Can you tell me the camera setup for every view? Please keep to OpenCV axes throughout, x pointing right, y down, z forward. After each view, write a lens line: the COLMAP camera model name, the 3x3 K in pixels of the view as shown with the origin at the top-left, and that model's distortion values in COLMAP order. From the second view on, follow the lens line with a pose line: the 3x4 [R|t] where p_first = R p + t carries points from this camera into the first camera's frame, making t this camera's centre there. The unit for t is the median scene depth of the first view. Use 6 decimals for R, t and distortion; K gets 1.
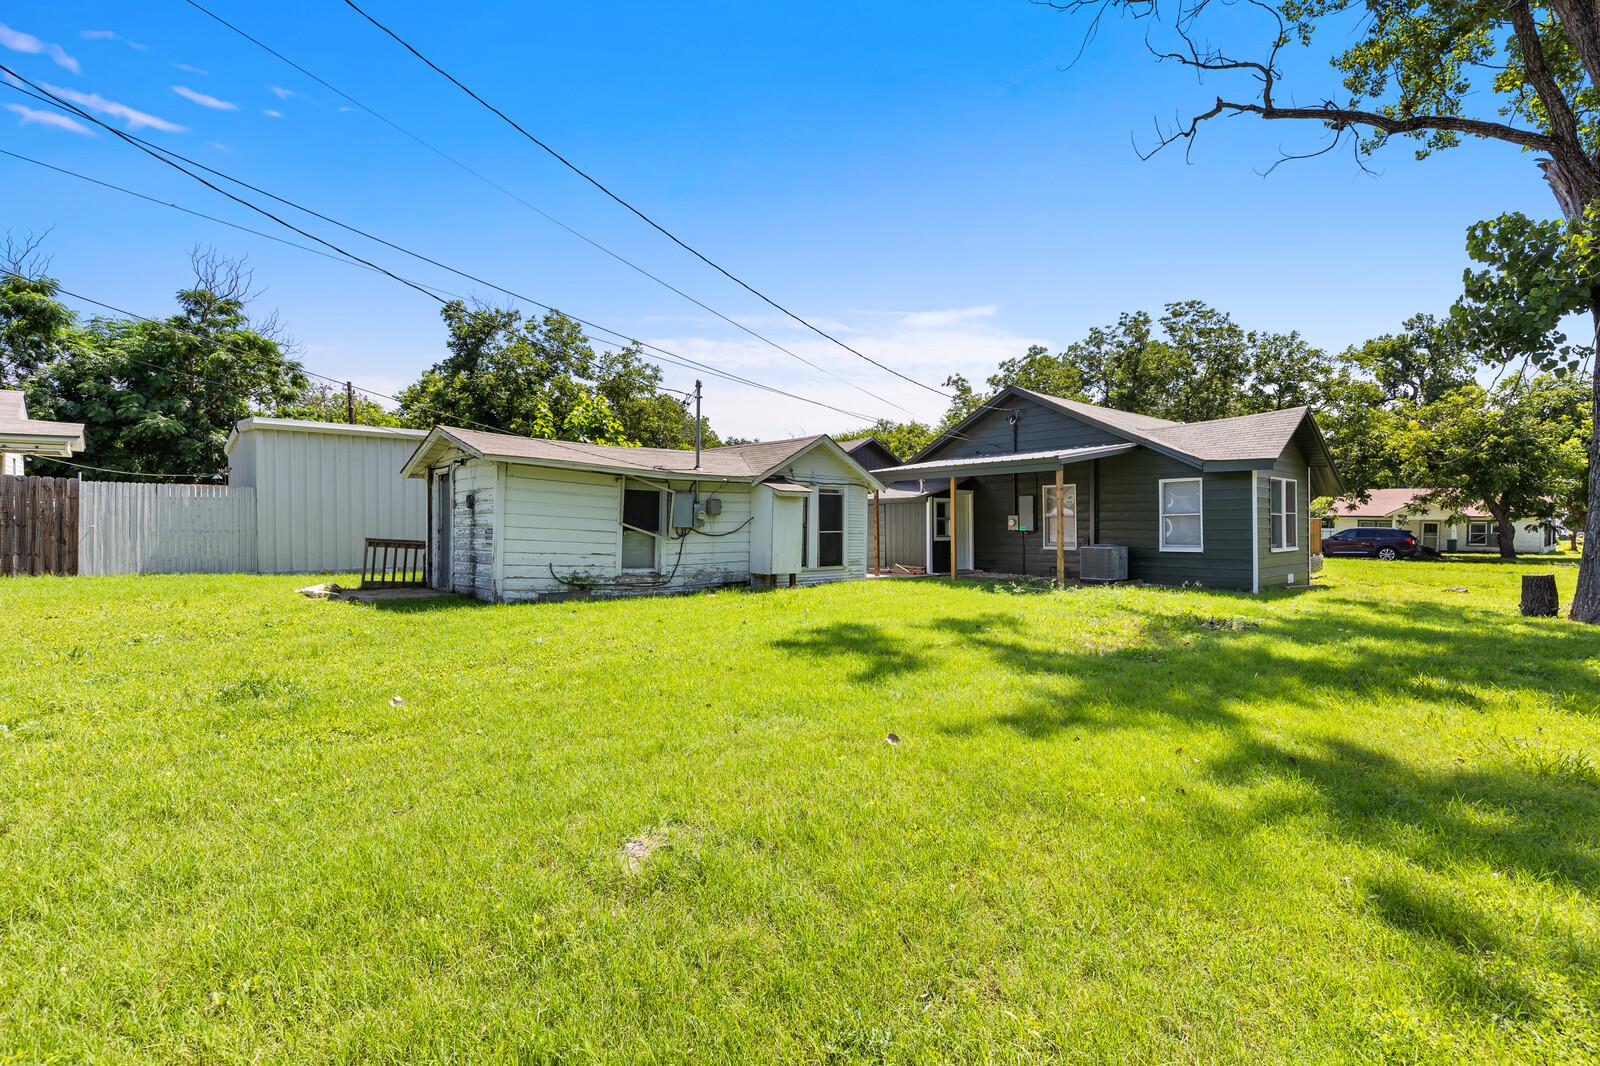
lens RADIAL K [[728.9, 0, 807.2], [0, 728.9, 515.5], [0, 0, 1]] dist [-0.000283, -0.001485]
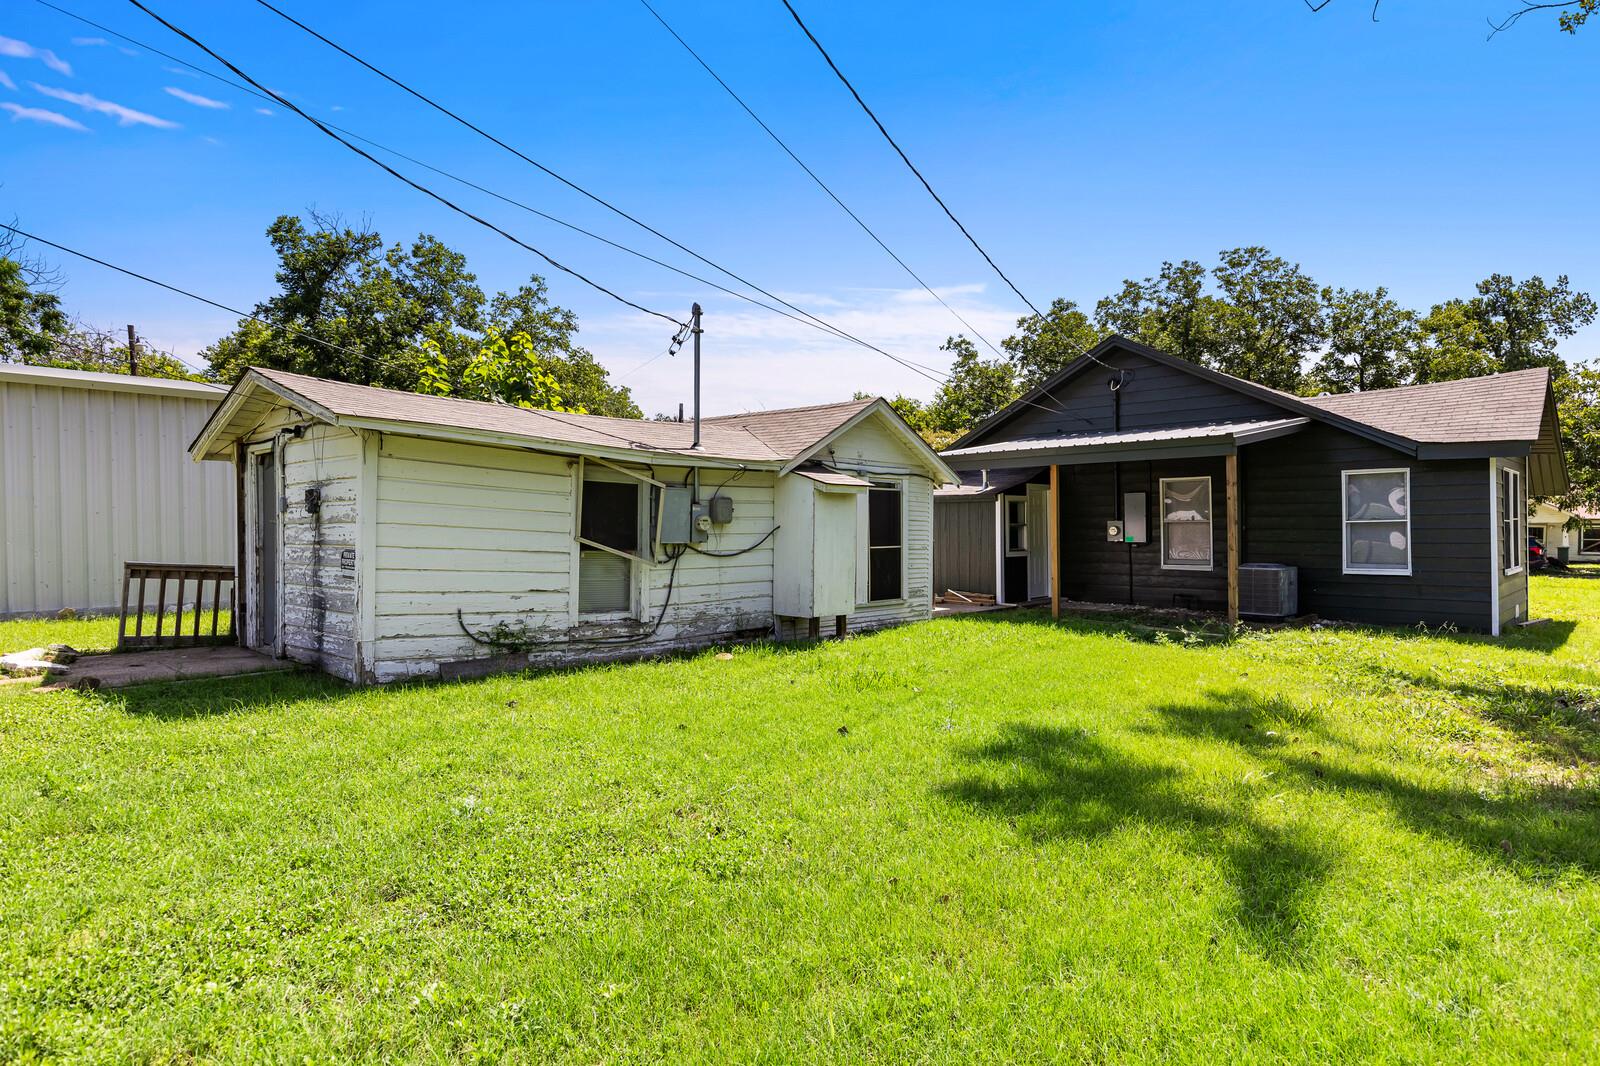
lens RADIAL K [[871.6, 0, 800.0], [0, 871.6, 533.0], [0, 0, 1]] dist [-0.002142, -0.001052]
pose [[0.996961, 0.000277, 0.077907, -0.101002], [-0.002033, 0.999746, 0.022465, -0.007502], [-0.077881, -0.022555, 0.996708, 0.217056]]
